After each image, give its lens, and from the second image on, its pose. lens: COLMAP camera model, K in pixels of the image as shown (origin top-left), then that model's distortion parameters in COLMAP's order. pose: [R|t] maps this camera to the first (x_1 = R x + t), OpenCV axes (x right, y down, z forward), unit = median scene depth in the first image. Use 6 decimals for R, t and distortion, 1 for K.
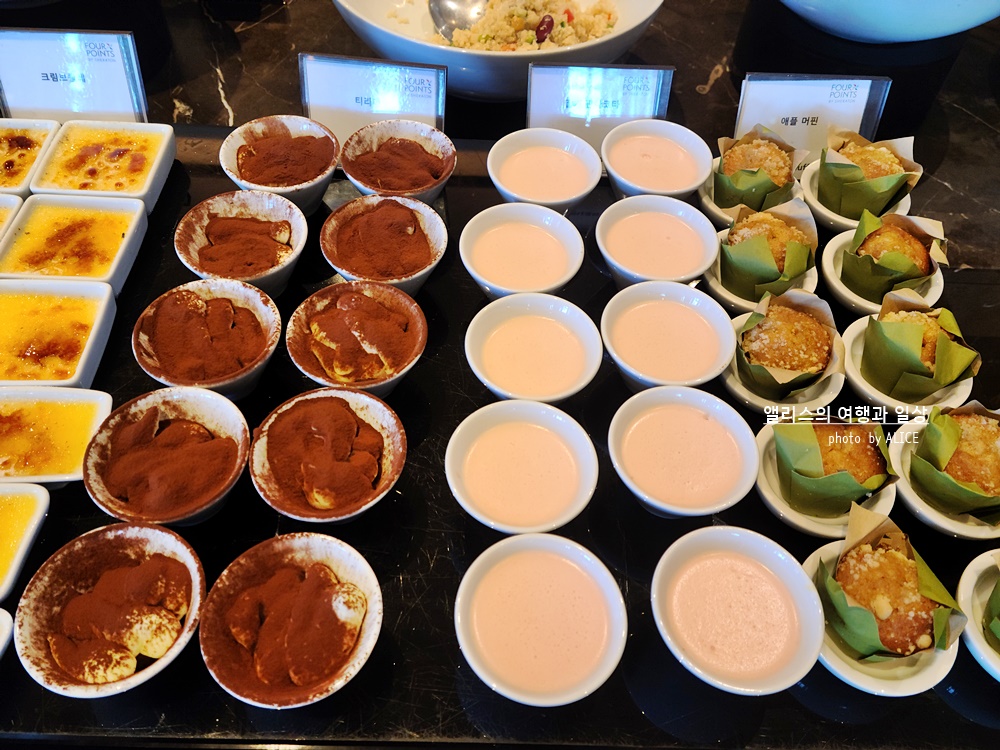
lens RADIAL K [[818.1, 0, 500.0], [0, 818.1, 375.0], [0, 0, 1]] dist [0.099637, -0.122235]
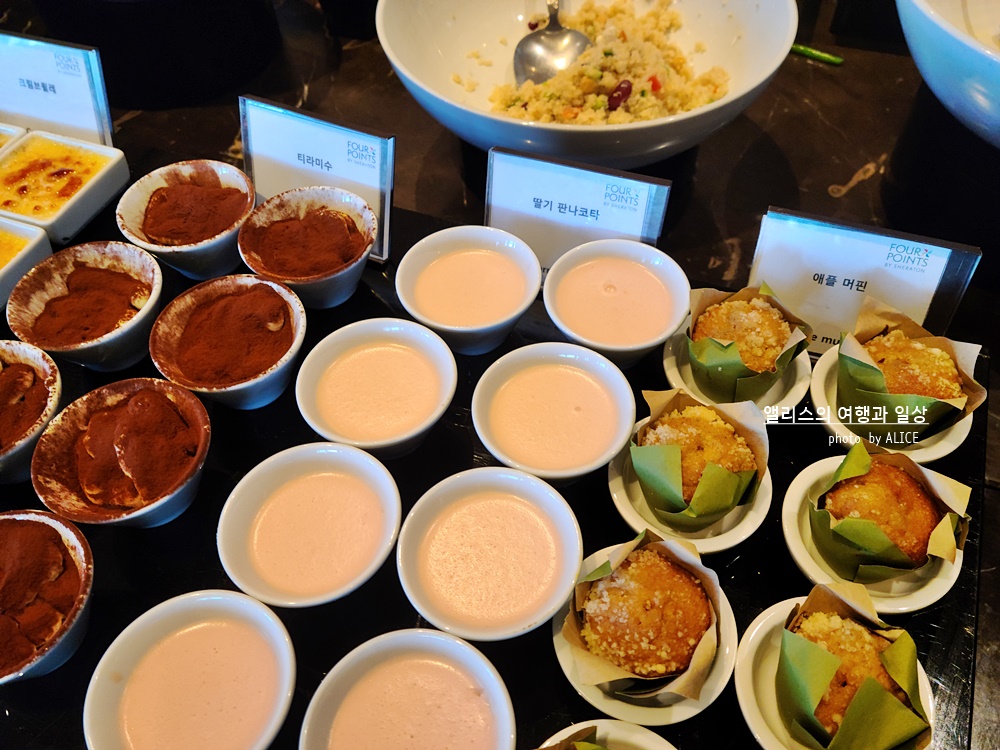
lens RADIAL K [[818.1, 0, 500.0], [0, 818.1, 375.0], [0, 0, 1]] dist [0.099637, -0.122235]
pose [[0.935837, 0.228727, -0.268129, 0.311453], [-0.231390, 0.972610, 0.022074, -0.183777], [0.265834, 0.041385, 0.963130, 0.243936]]
